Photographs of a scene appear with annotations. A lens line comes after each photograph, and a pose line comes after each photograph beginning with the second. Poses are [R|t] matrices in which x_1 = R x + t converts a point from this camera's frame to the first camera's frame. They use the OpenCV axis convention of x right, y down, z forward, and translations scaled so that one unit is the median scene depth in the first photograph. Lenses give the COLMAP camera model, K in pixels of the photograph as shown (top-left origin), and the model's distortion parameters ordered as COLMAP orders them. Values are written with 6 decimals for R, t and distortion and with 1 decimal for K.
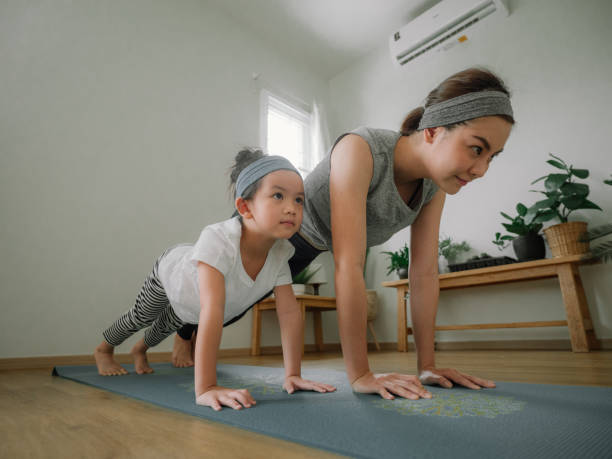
lens RADIAL K [[369.6, 0, 306.7], [0, 369.6, 228.1], [0, 0, 1]] dist [-0.016981, 0.003592]
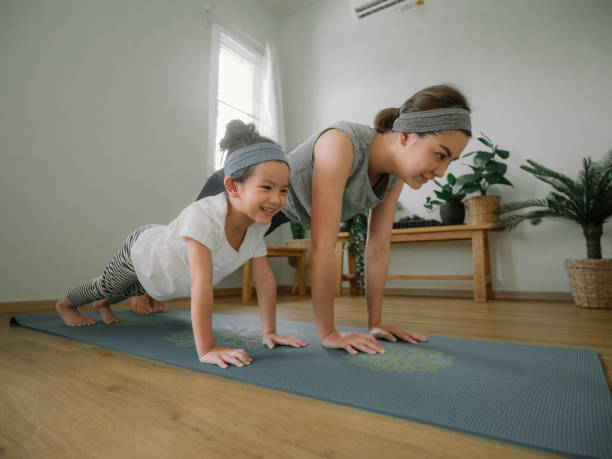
lens RADIAL K [[369.6, 0, 306.7], [0, 369.6, 228.1], [0, 0, 1]] dist [-0.016981, 0.003592]
pose [[0.979657, 0.045835, 0.195374, -0.074549], [-0.078787, 0.983244, 0.164389, -0.059406], [-0.184566, -0.176438, 0.966853, -0.049644]]
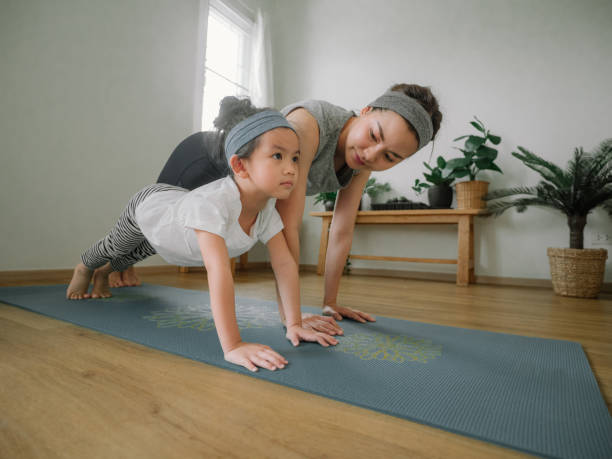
lens RADIAL K [[368.9, 0, 306.4], [0, 368.9, 226.9], [0, 0, 1]] dist [-0.017343, 0.001056]
pose [[0.967859, 0.071795, 0.241028, -0.079121], [-0.126684, 0.967094, 0.220637, -0.061422], [-0.217256, -0.244080, 0.945106, -0.025125]]
